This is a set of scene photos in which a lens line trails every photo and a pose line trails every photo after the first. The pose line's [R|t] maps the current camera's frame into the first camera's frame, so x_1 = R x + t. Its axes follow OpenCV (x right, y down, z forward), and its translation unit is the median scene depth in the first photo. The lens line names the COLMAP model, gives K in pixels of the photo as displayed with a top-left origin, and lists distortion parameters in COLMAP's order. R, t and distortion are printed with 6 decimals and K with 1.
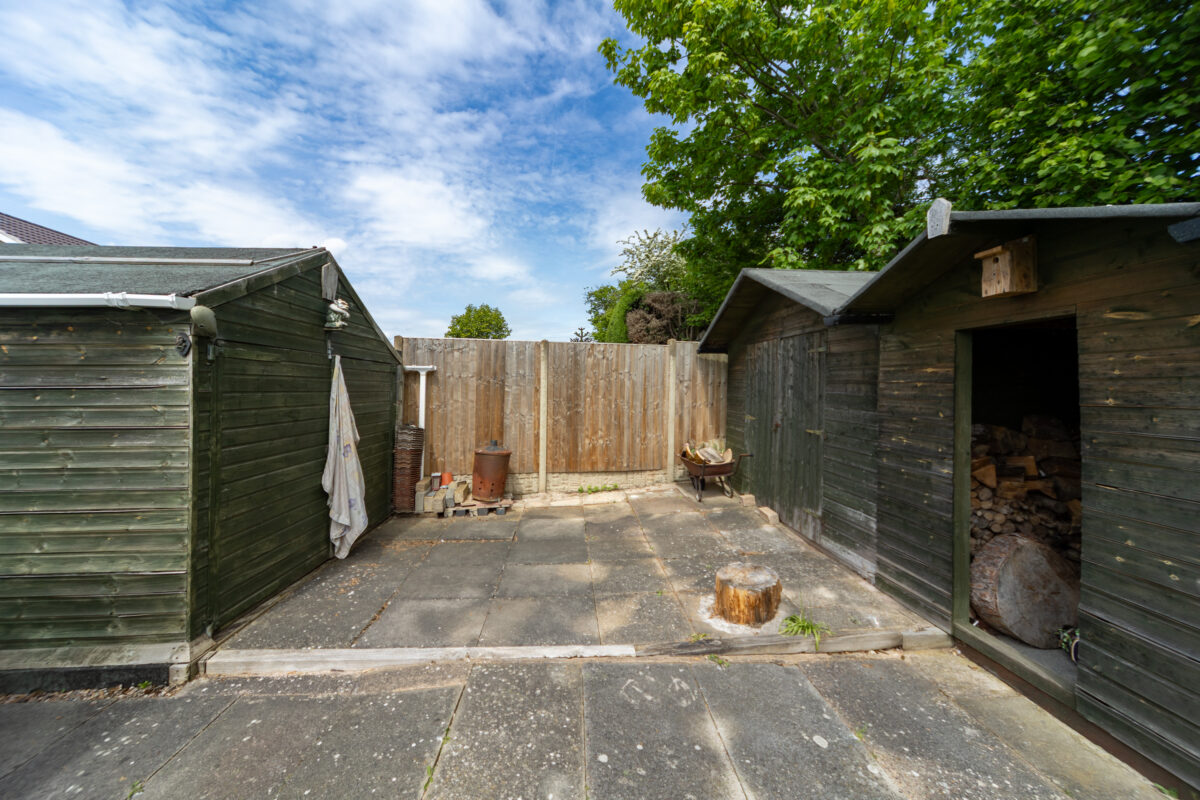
lens RADIAL K [[418.5, 0, 578.6], [0, 418.5, 386.1], [0, 0, 1]] dist [0.007337, -0.000124]
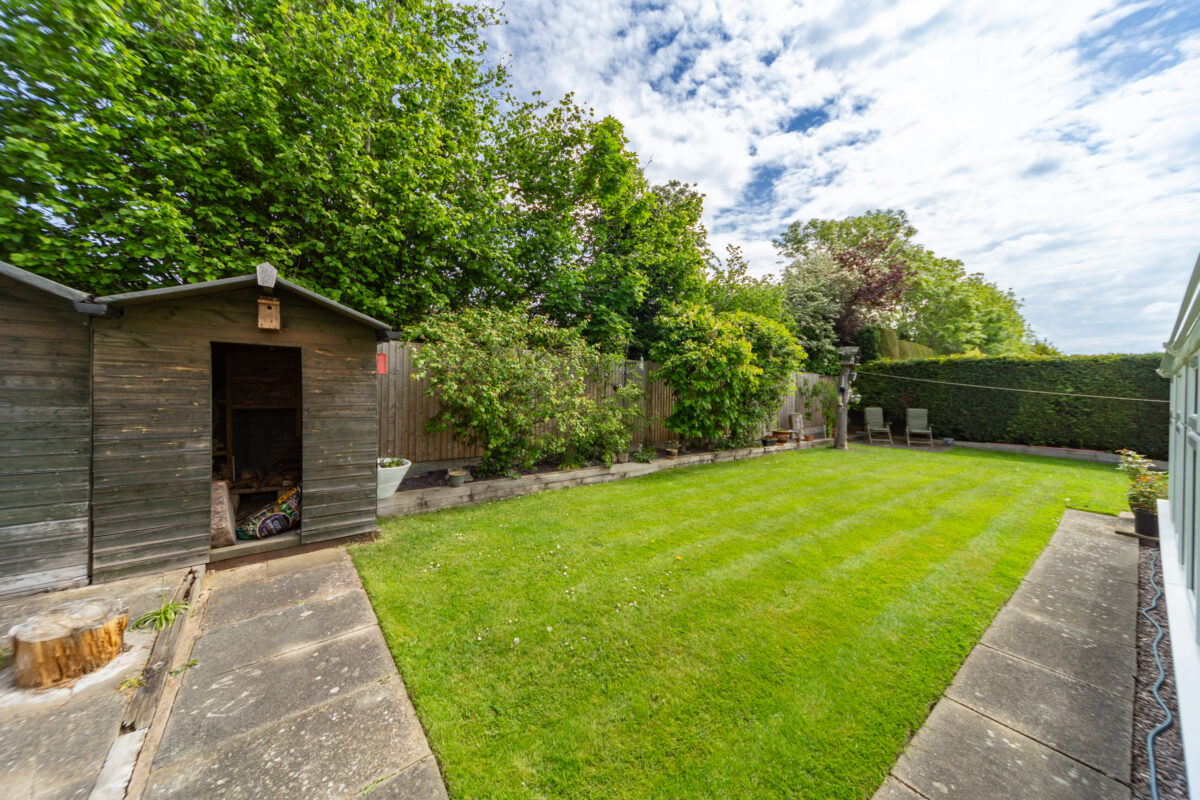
lens RADIAL K [[403.3, 0, 605.2], [0, 403.3, 403.6], [0, 0, 1]] dist [0.008834, 0.000047]
pose [[-0.601686, -0.039547, 0.797753, -0.908929], [-0.018224, 0.999193, 0.035788, -0.000327], [-0.798525, 0.006995, -0.601922, 0.742070]]
